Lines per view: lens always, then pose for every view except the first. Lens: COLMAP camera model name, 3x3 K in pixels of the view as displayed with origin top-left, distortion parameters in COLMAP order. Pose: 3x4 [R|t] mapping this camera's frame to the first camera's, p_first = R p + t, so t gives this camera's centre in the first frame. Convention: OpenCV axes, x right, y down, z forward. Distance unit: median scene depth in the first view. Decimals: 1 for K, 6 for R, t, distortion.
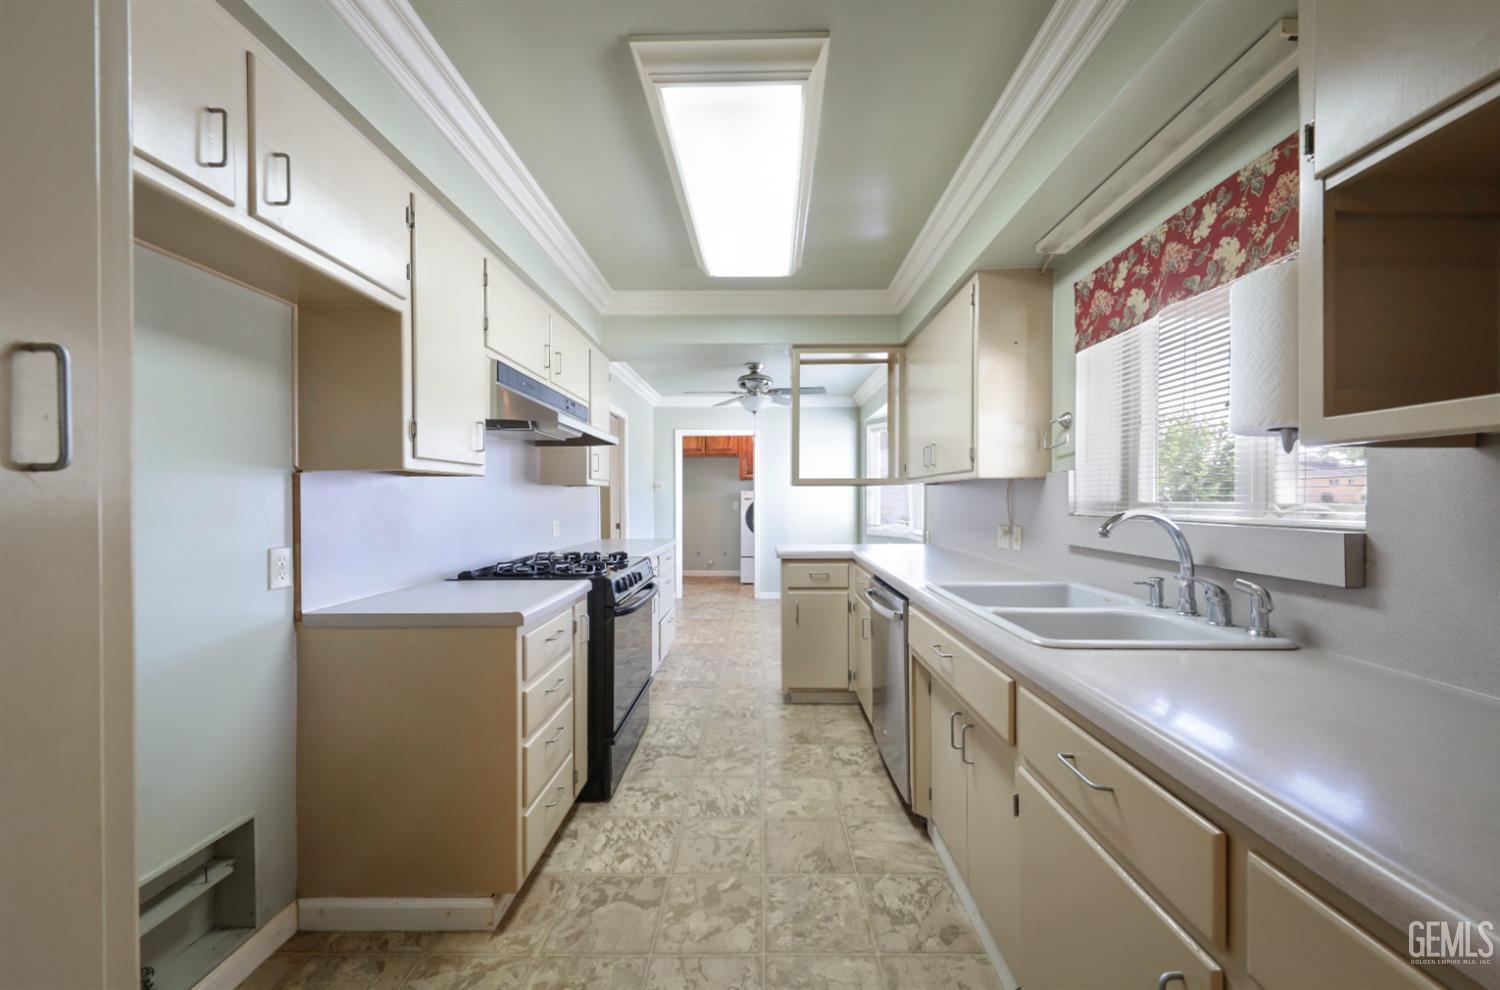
lens RADIAL K [[549.7, 0, 756.9], [0, 549.7, 500.2], [0, 0, 1]] dist [0.001781, 0.000006]
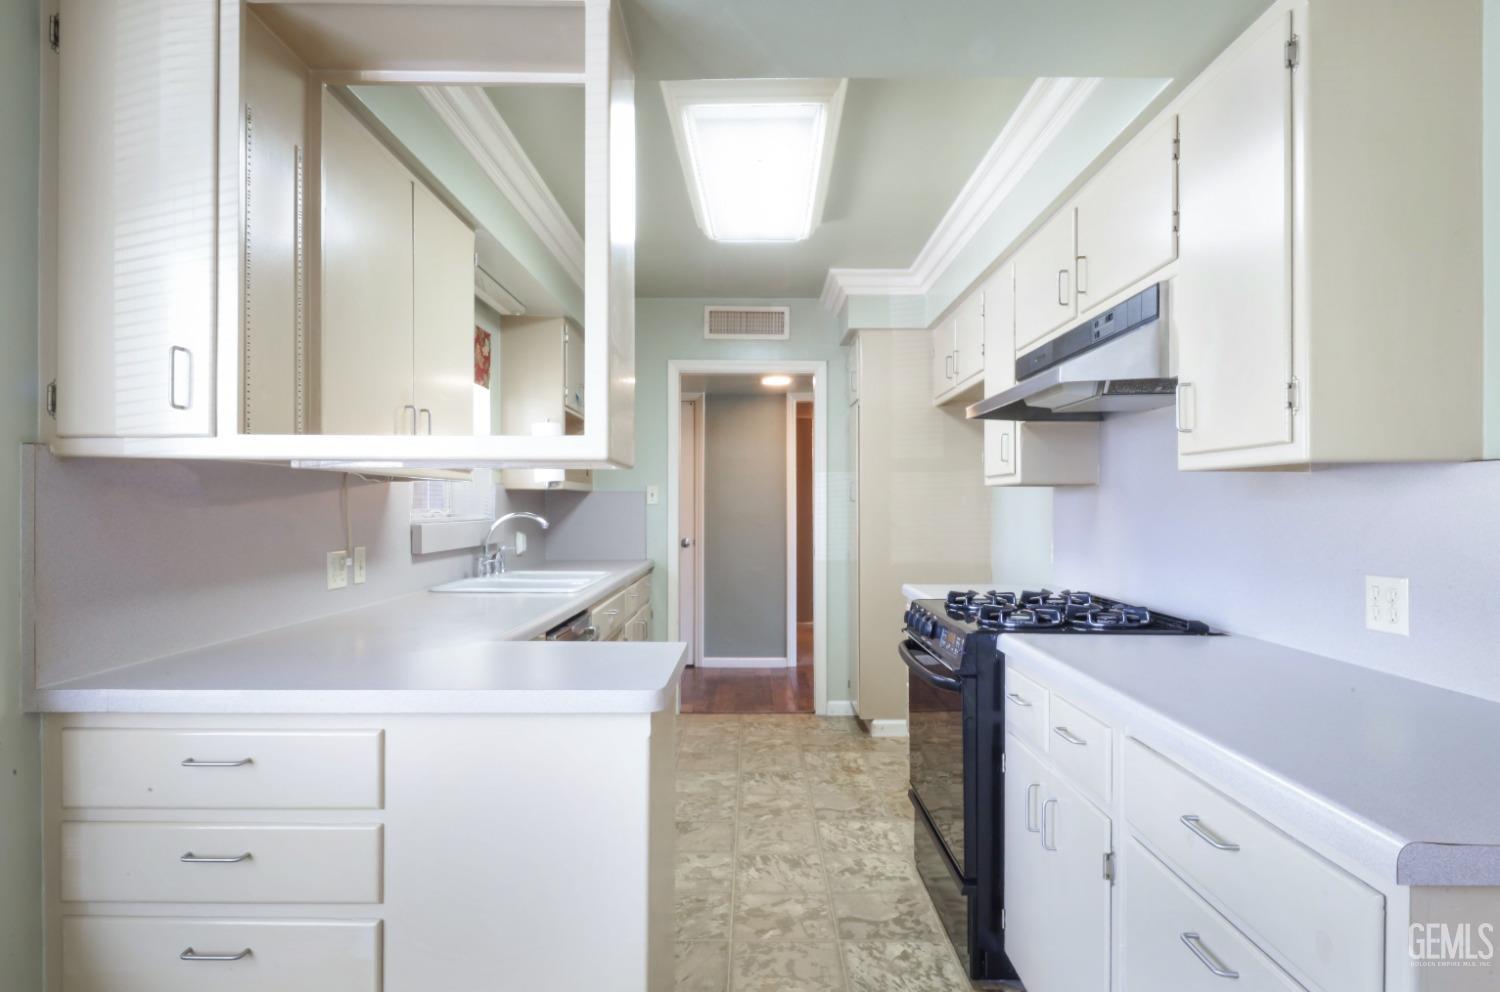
lens RADIAL K [[851.4, 0, 748.7], [0, 851.4, 499.4], [0, 0, 1]] dist [-0.004070, -0.000245]
pose [[-0.999992, 0.000269, -0.003948, -0.007340], [0.000284, 0.999994, -0.003579, -0.011043], [0.003947, -0.003580, -0.999986, 2.777361]]
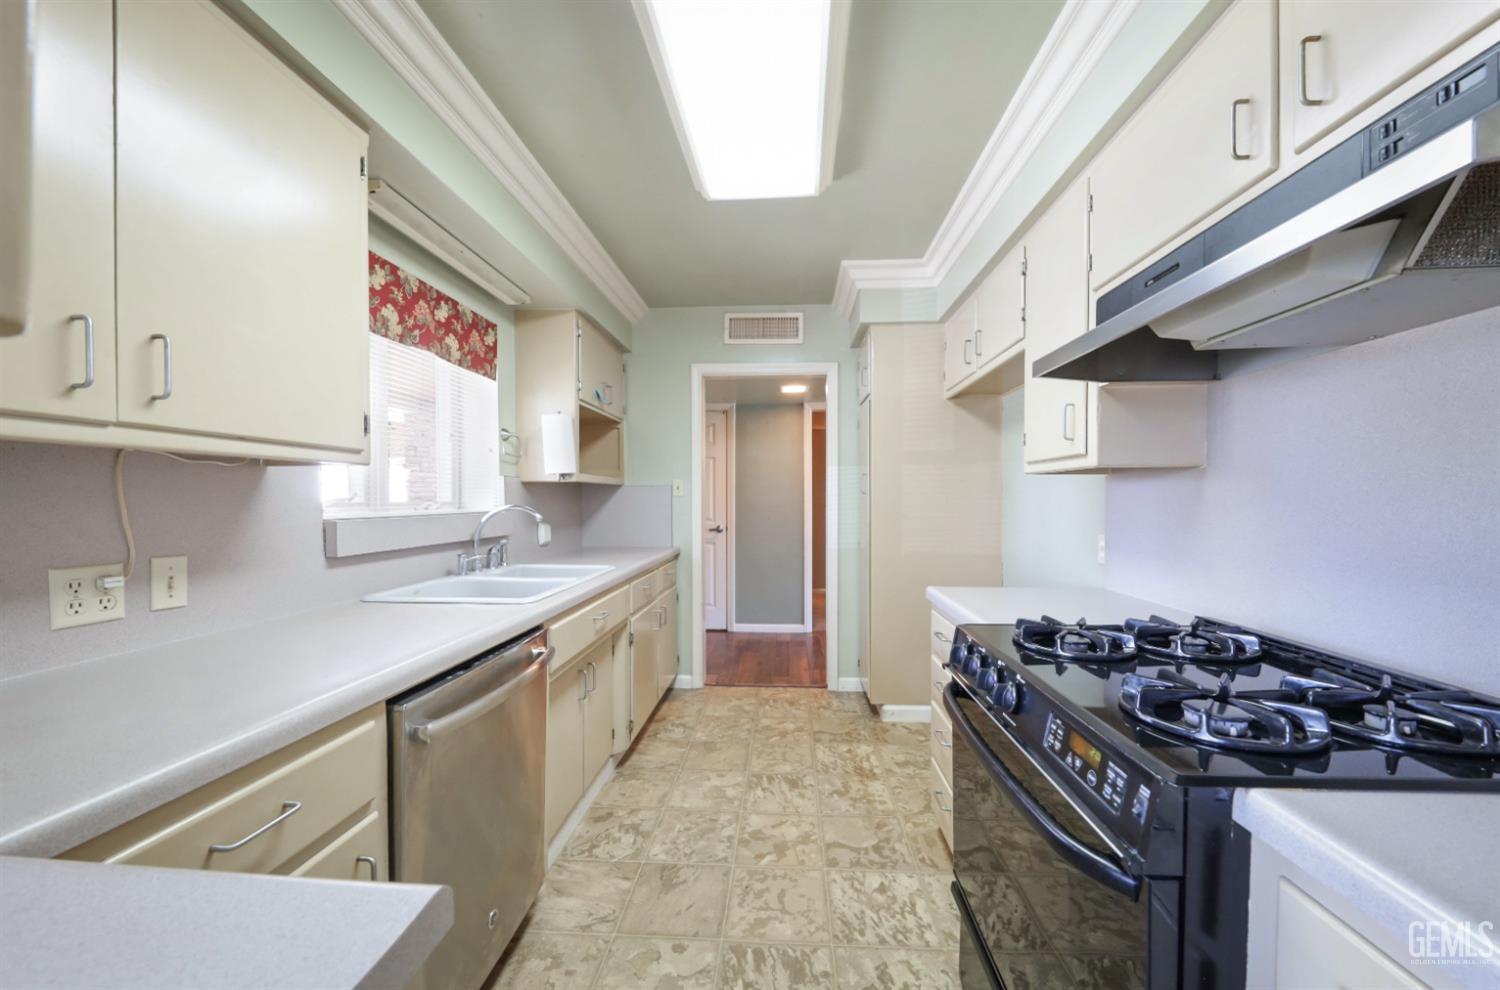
lens RADIAL K [[549.7, 0, 755.2], [0, 549.7, 503.8], [0, 0, 1]] dist [0.001781, 0.000006]
pose [[-0.998626, 0.001675, 0.052375, -0.082027], [0.002407, 0.999900, 0.013914, -0.005830], [-0.052347, 0.014021, -0.998531, 1.956734]]
